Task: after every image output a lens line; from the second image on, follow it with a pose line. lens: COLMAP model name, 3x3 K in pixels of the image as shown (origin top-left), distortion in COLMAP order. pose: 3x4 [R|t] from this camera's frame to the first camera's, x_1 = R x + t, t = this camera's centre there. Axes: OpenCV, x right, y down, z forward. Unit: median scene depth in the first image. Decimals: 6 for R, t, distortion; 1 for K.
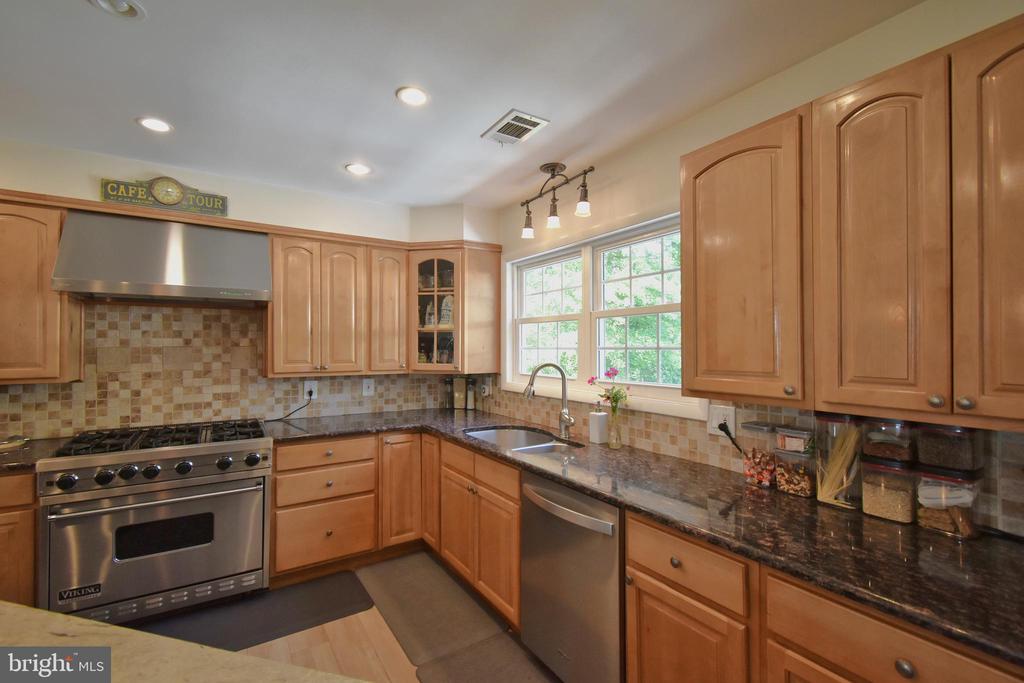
lens RADIAL K [[452.6, 0, 514.7], [0, 452.6, 342.4], [0, 0, 1]] dist [0.004534, -0.002431]
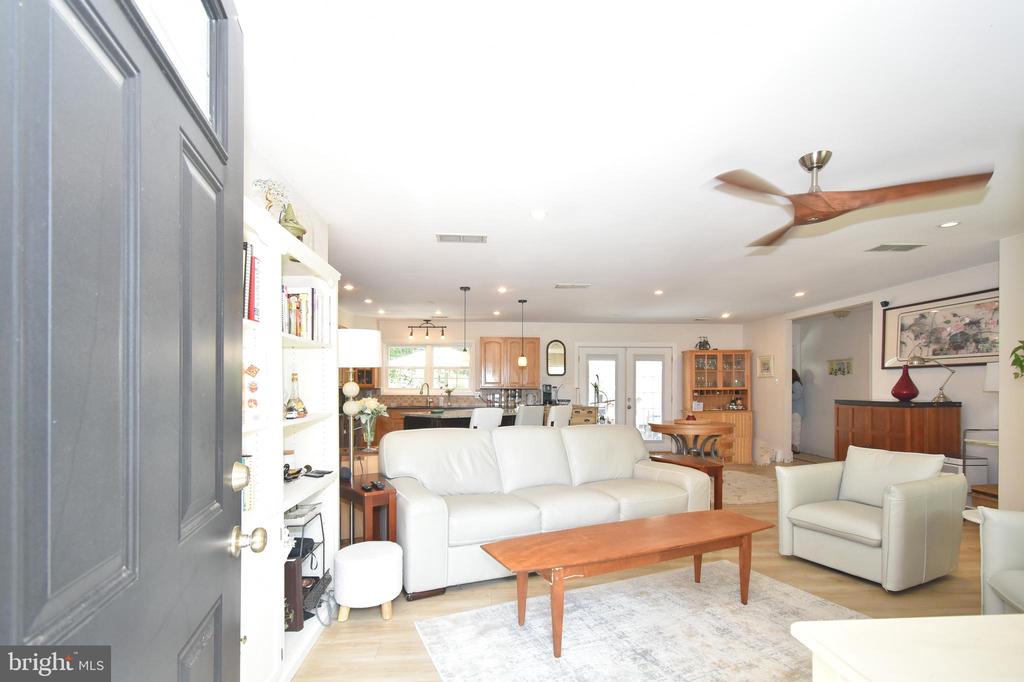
lens RADIAL K [[492.1, 0, 509.1], [0, 492.1, 390.4], [0, 0, 1]] dist [0.014336, -0.000691]
pose [[0.479640, -0.000527, 0.877465, -2.503543], [-0.013269, 0.999881, 0.007854, 0.060149], [-0.877365, -0.015410, 0.479576, -1.081659]]
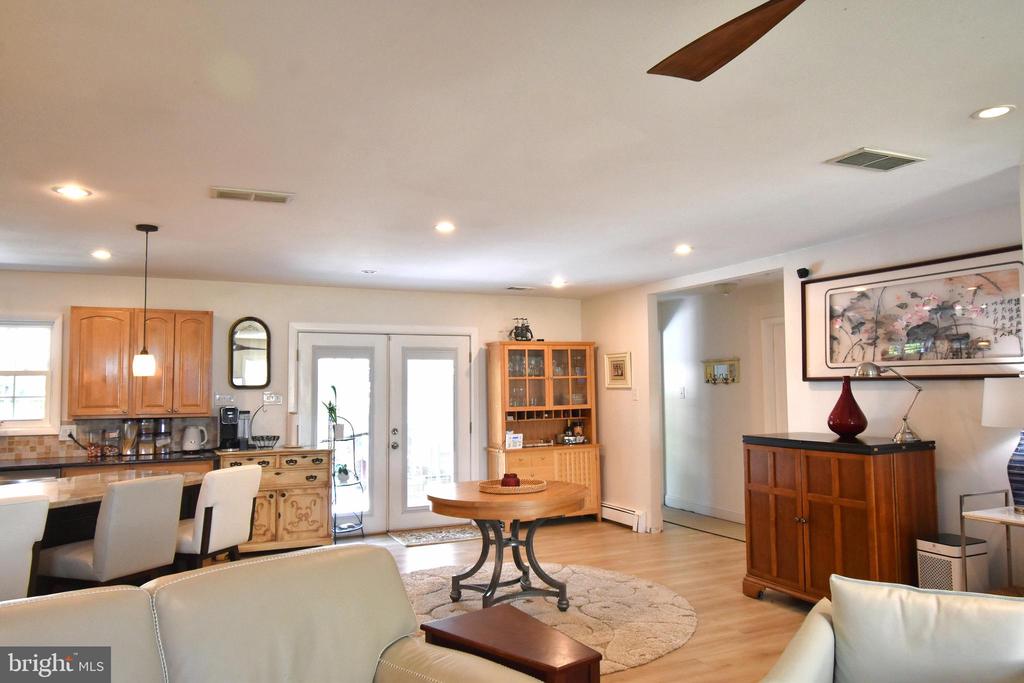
lens RADIAL K [[721.4, 0, 512.4], [0, 721.4, 344.1], [0, 0, 1]] dist [-0.003925, 0.011681]
pose [[0.120205, 0.061003, 0.990873, -1.741037], [-0.002765, 0.998127, -0.061115, -0.020431], [-0.992745, 0.004607, 0.120148, -0.933338]]
